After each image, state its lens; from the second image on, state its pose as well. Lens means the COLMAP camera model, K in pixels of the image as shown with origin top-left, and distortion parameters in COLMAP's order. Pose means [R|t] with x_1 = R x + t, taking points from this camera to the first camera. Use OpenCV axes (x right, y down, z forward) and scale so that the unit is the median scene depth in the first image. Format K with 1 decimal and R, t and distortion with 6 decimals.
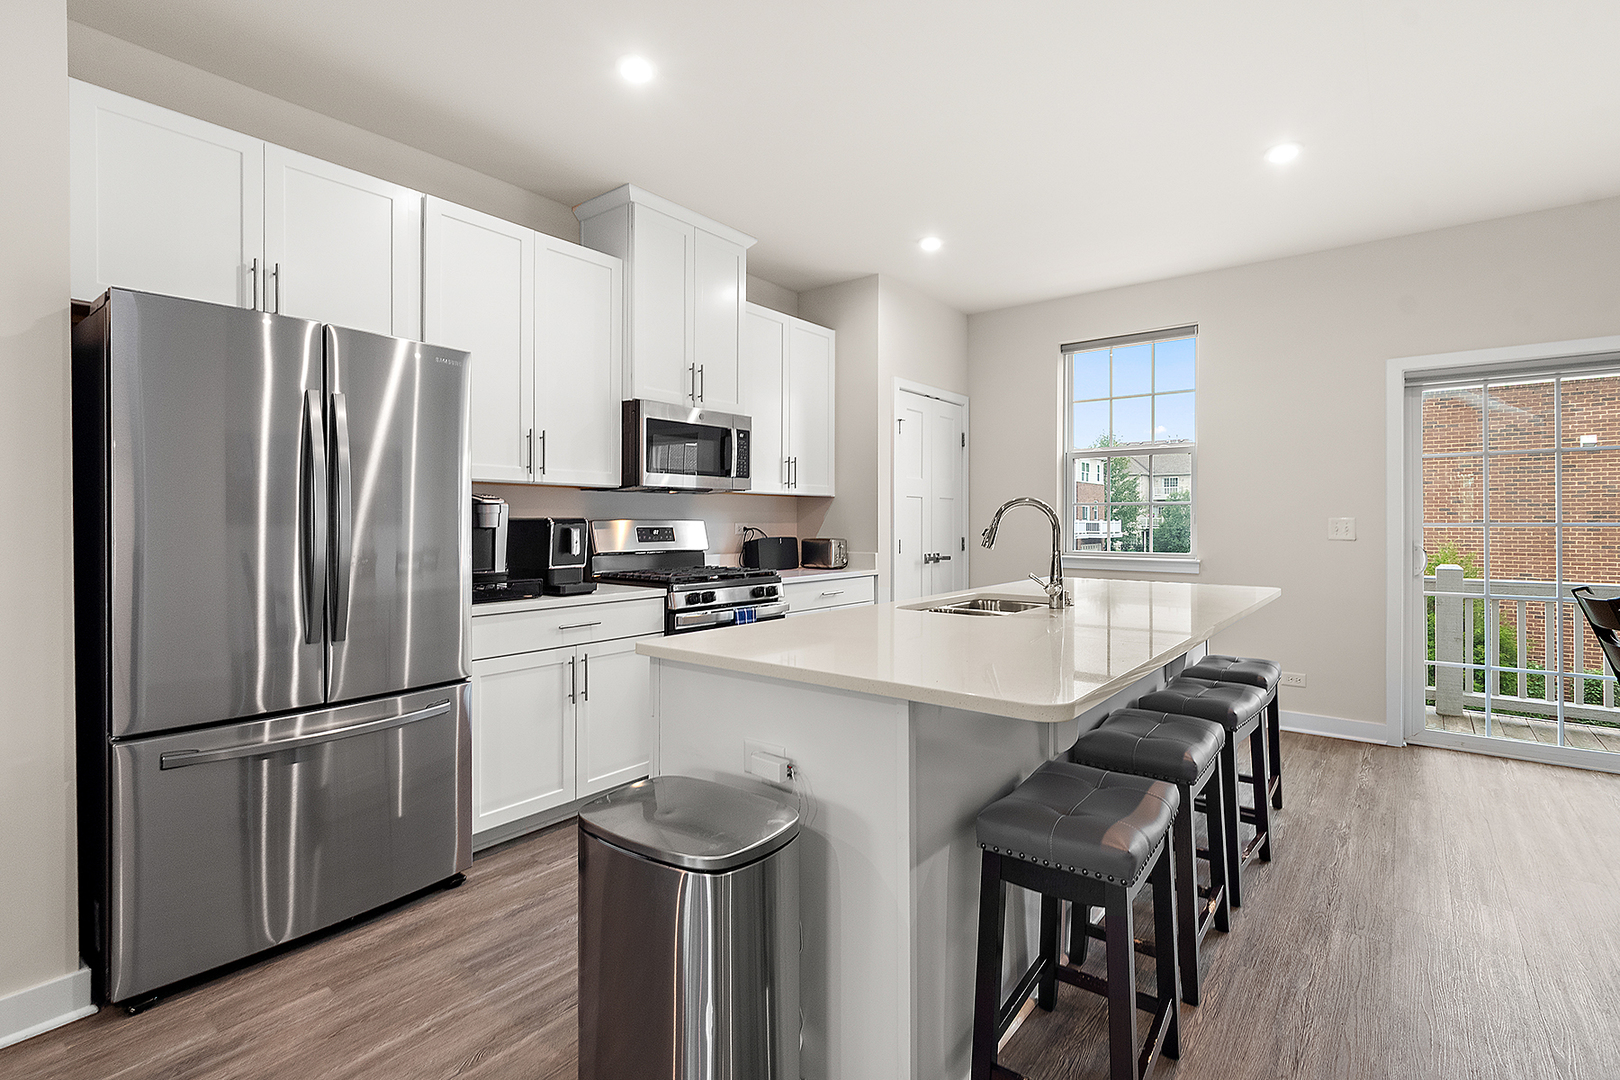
lens RADIAL K [[754.7, 0, 806.9], [0, 754.7, 518.8], [0, 0, 1]] dist [0.000014, -0.000387]
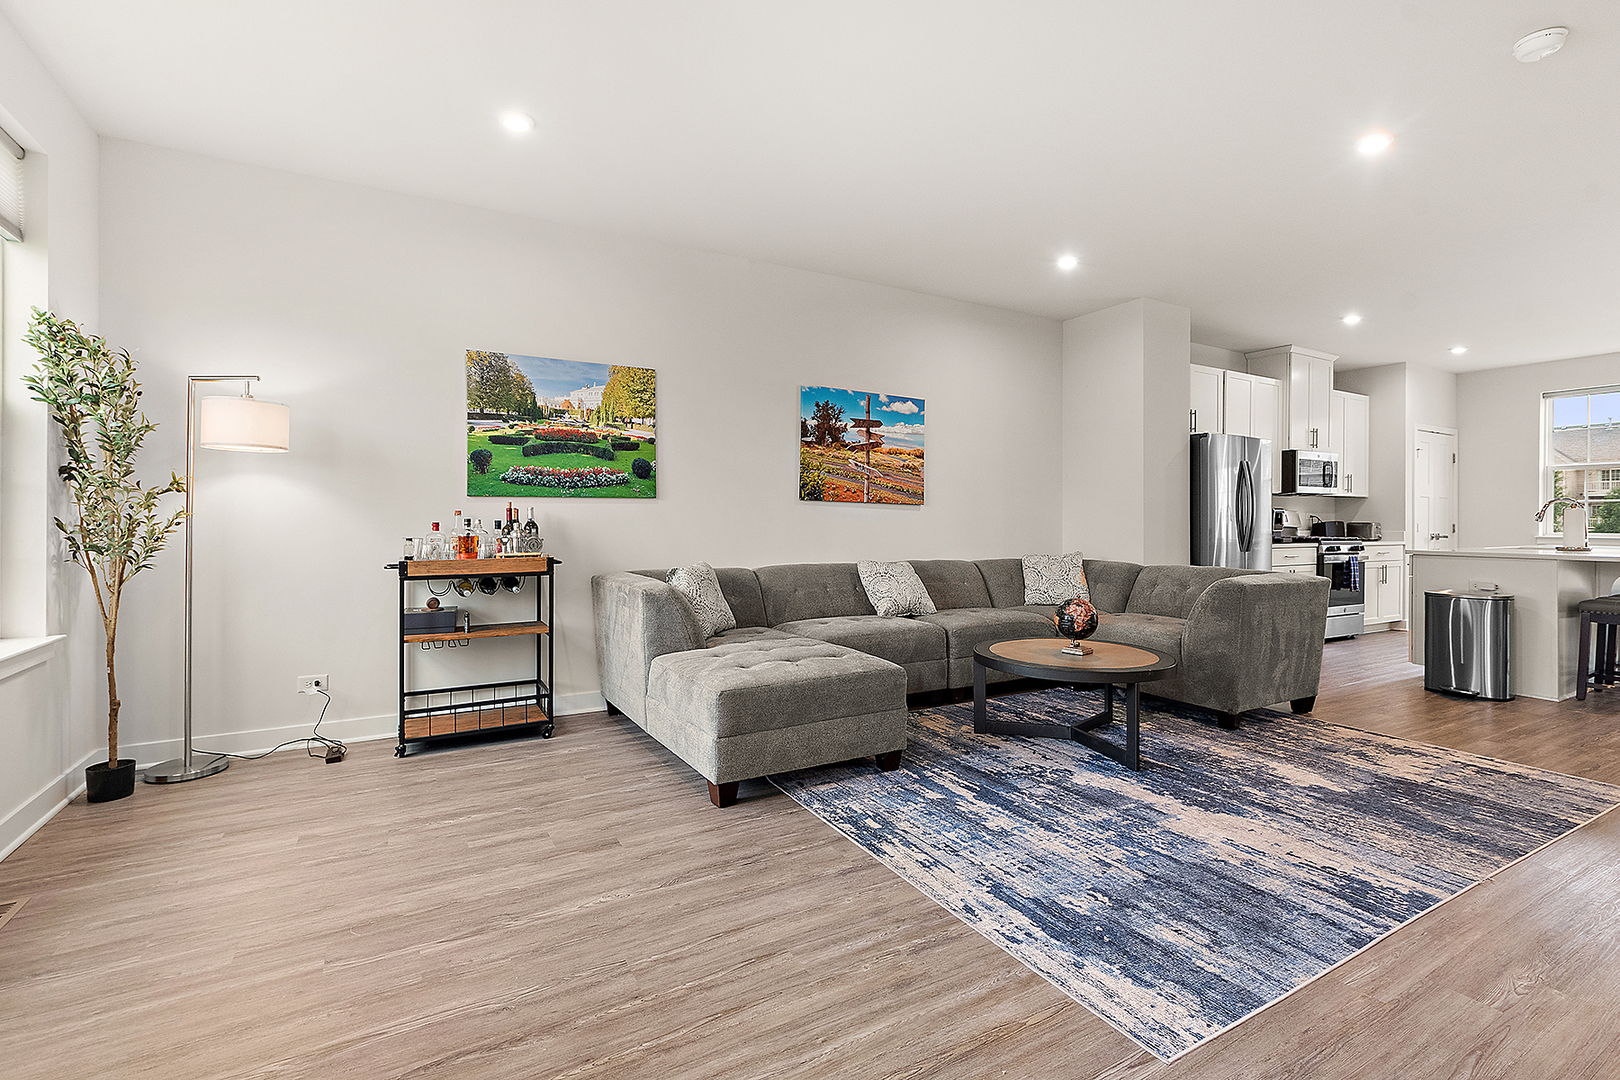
lens RADIAL K [[733.9, 0, 808.0], [0, 733.9, 512.2], [0, 0, 1]] dist [-0.002051, 0.000045]
pose [[0.928389, 0.001866, -0.371605, -0.761241], [-0.005089, 0.999957, -0.007692, 0.032929], [0.371574, 0.009032, 0.928359, -1.418293]]
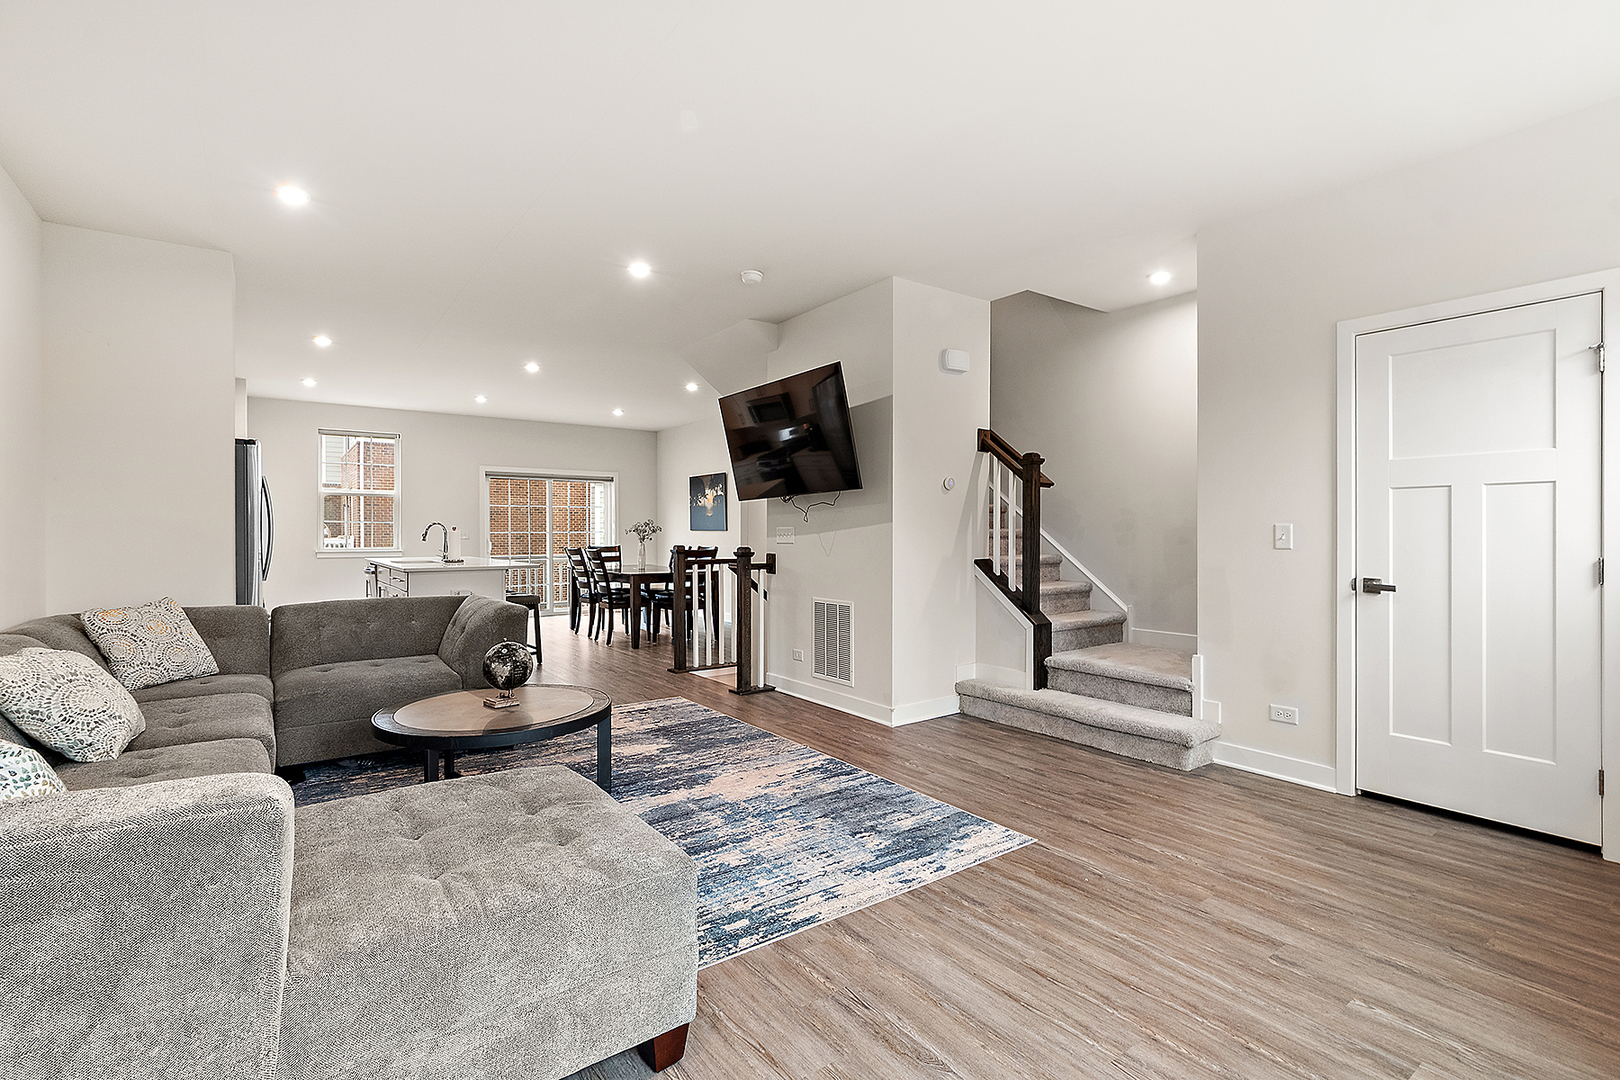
lens RADIAL K [[742.4, 0, 810.0], [0, 742.4, 540.0], [0, 0, 1]] dist [-0.001691, -0.000460]
pose [[0.263556, -0.009782, 0.964594, -1.652406], [-0.002354, 0.999939, 0.010783, 0.004301], [-0.964641, -0.005112, 0.263517, -0.874709]]
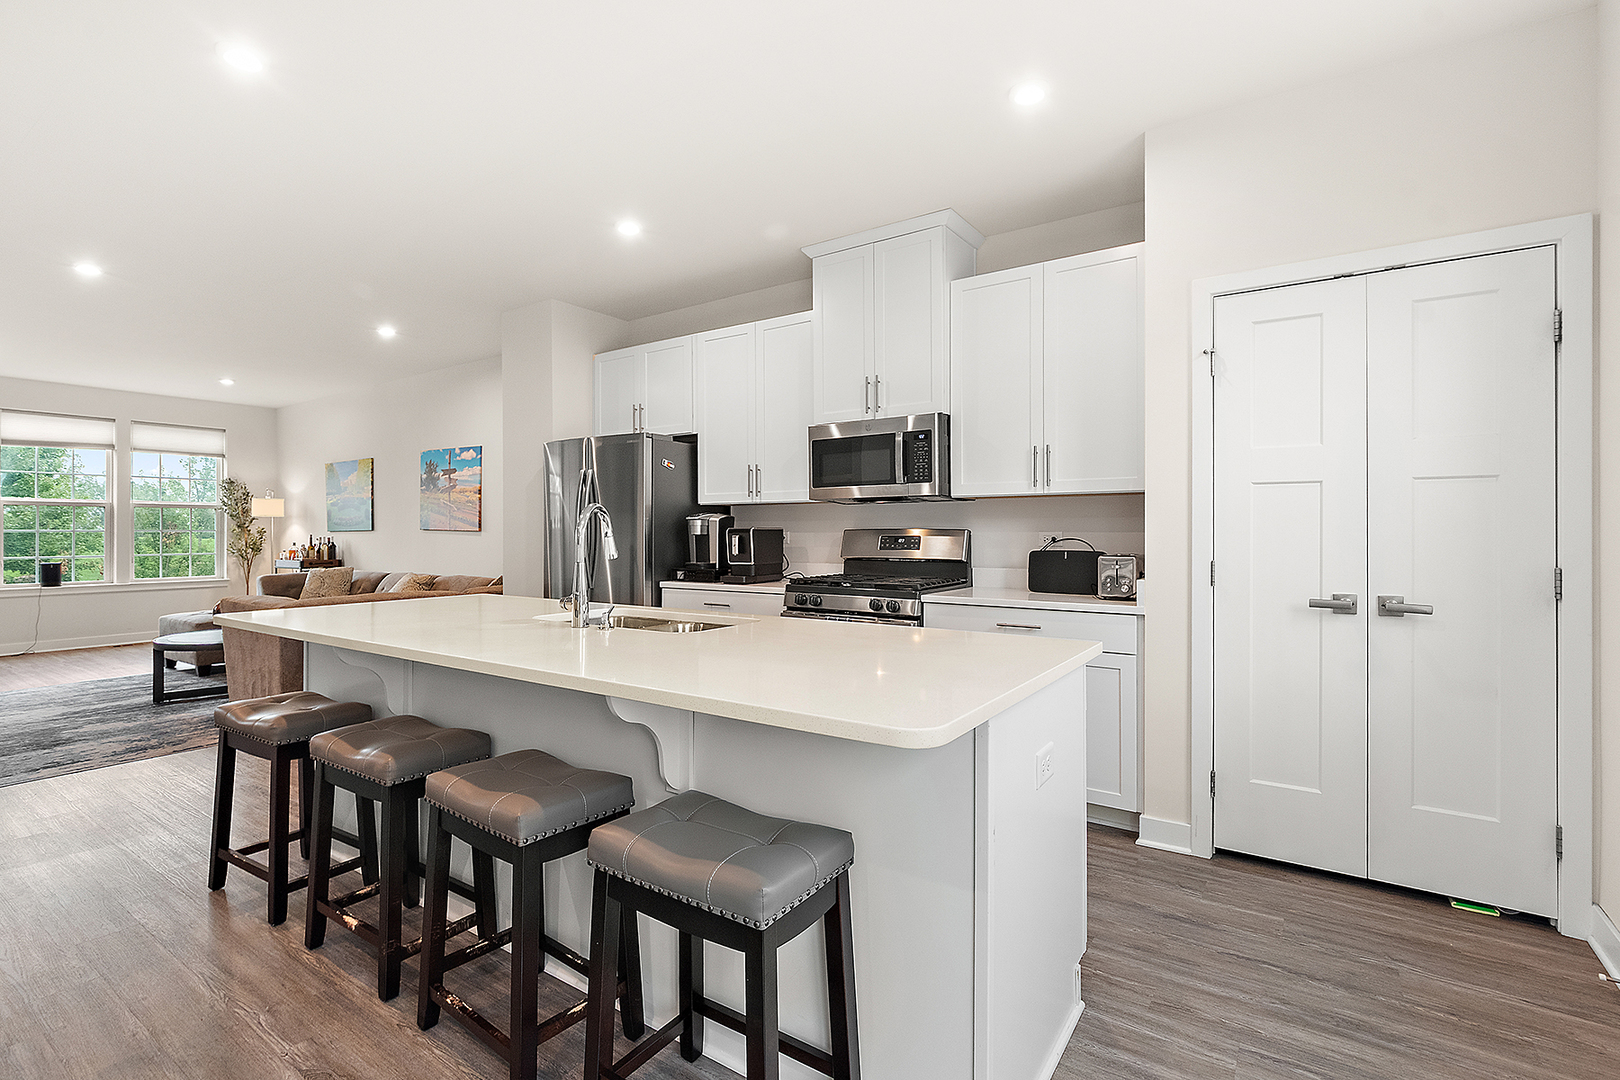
lens RADIAL K [[748.0, 0, 801.4], [0, 748.0, 529.1], [0, 0, 1]] dist [-0.001005, -0.000085]
pose [[0.062101, -0.002161, -0.998068, 1.004695], [0.004472, 0.999988, -0.001887, 0.004075], [0.998060, -0.004346, 0.062110, 0.988828]]
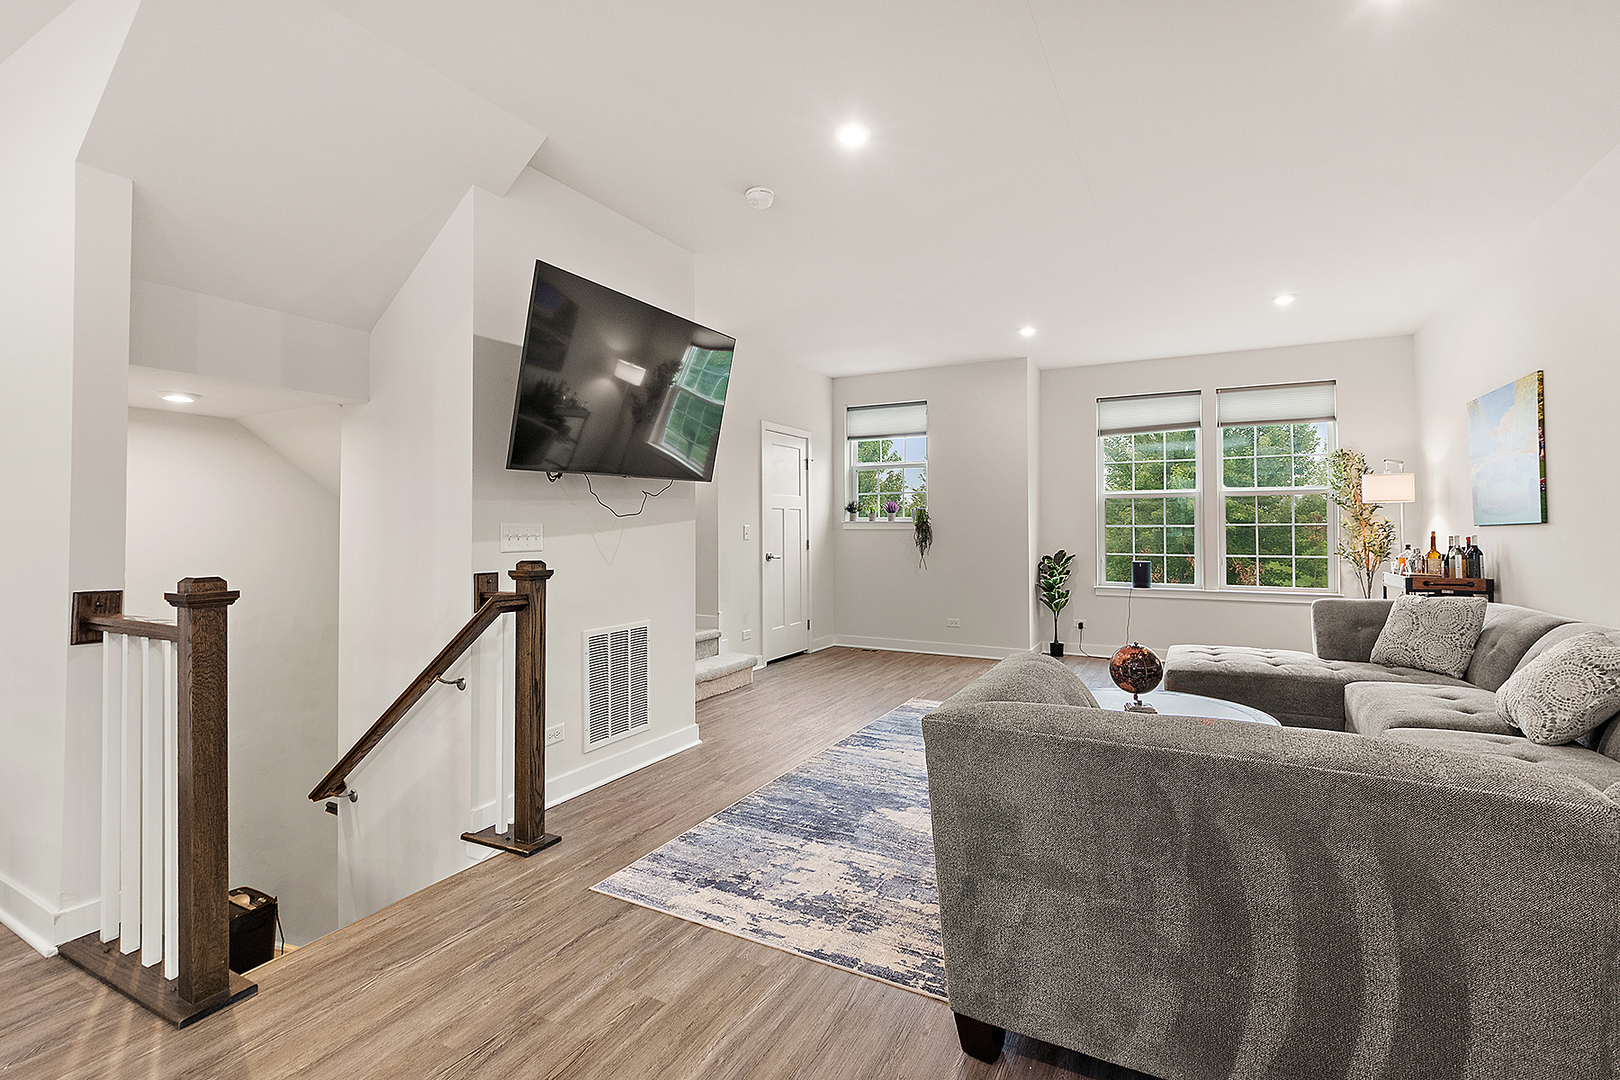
lens RADIAL K [[731.1, 0, 810.8], [0, 731.1, 517.5], [0, 0, 1]] dist [0.001042, -0.000226]
pose [[-0.983148, 0.000565, -0.182812, -0.209087], [0.003902, 0.999832, -0.017896, 0.004569], [0.182771, -0.018308, -0.982985, 0.641281]]
